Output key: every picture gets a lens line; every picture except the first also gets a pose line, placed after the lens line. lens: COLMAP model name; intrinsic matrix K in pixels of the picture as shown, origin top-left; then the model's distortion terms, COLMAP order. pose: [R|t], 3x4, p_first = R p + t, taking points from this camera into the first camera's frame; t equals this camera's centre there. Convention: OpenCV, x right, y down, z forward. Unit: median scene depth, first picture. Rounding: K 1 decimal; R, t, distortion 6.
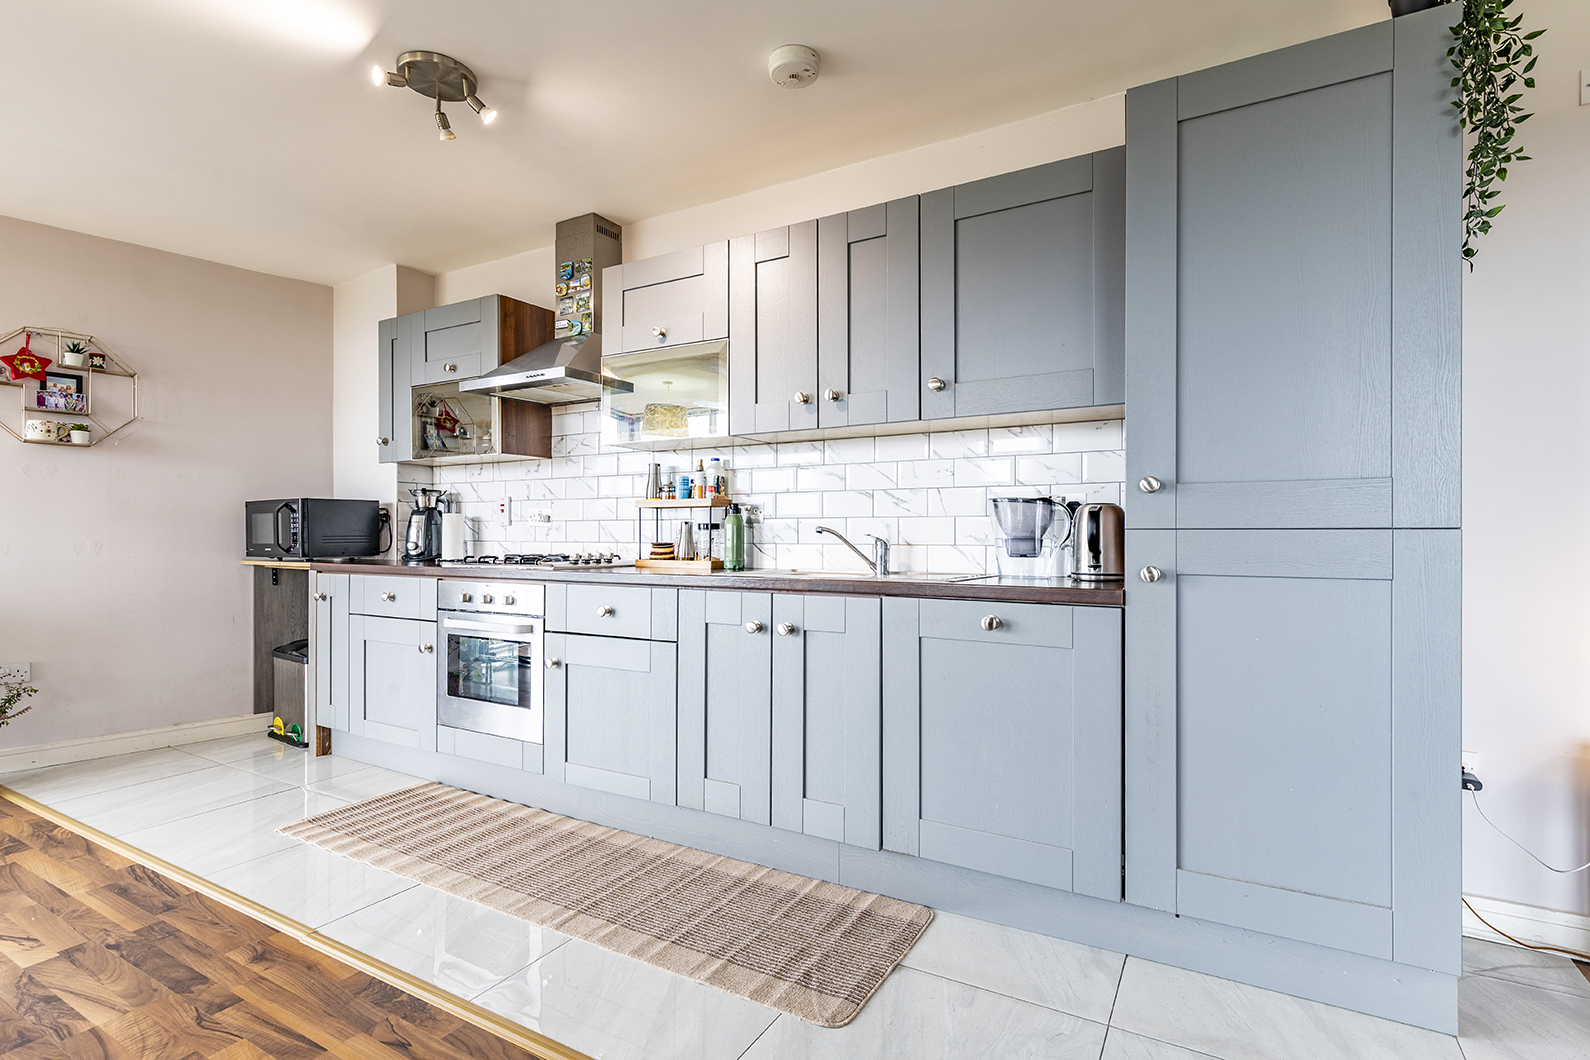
lens RADIAL K [[706.1, 0, 784.8], [0, 706.1, 544.3], [0, 0, 1]] dist [0.014011, -0.003258]
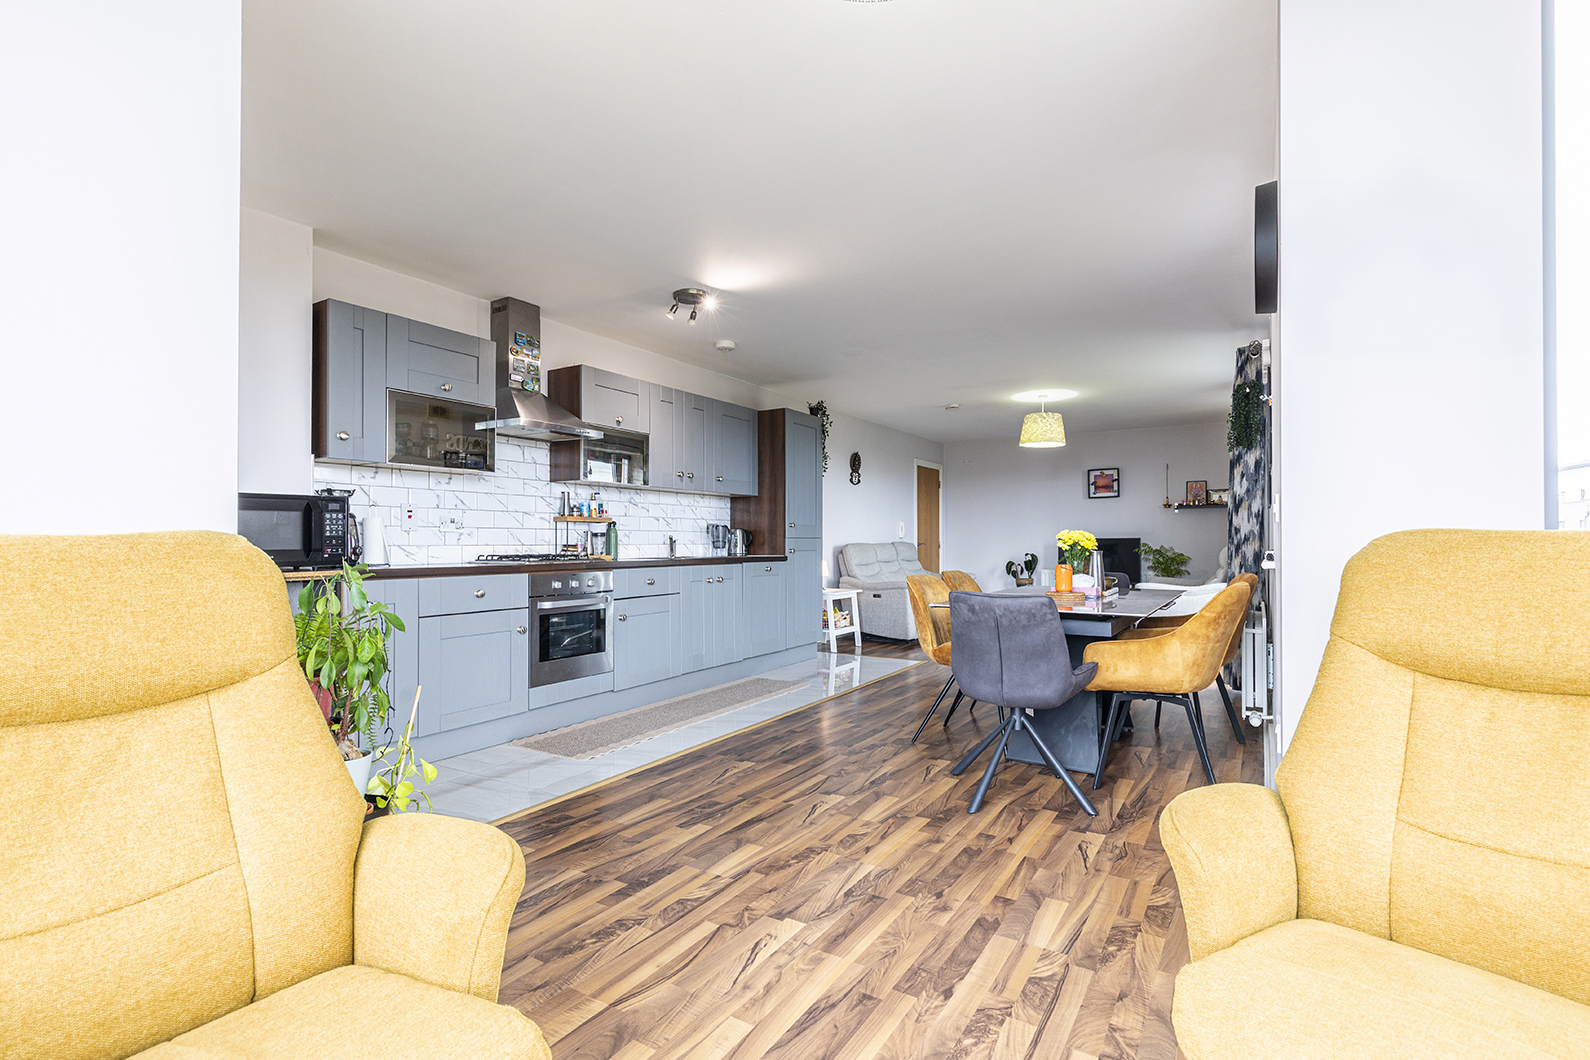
lens RADIAL K [[706.1, 0, 782.4], [0, 706.1, 535.8], [0, 0, 1]] dist [0.014011, -0.003258]
pose [[0.085771, 0.006560, 0.996293, -2.073044], [0.014652, 0.999862, -0.007845, -0.003641], [-0.996207, 0.015270, 0.085663, 0.528941]]
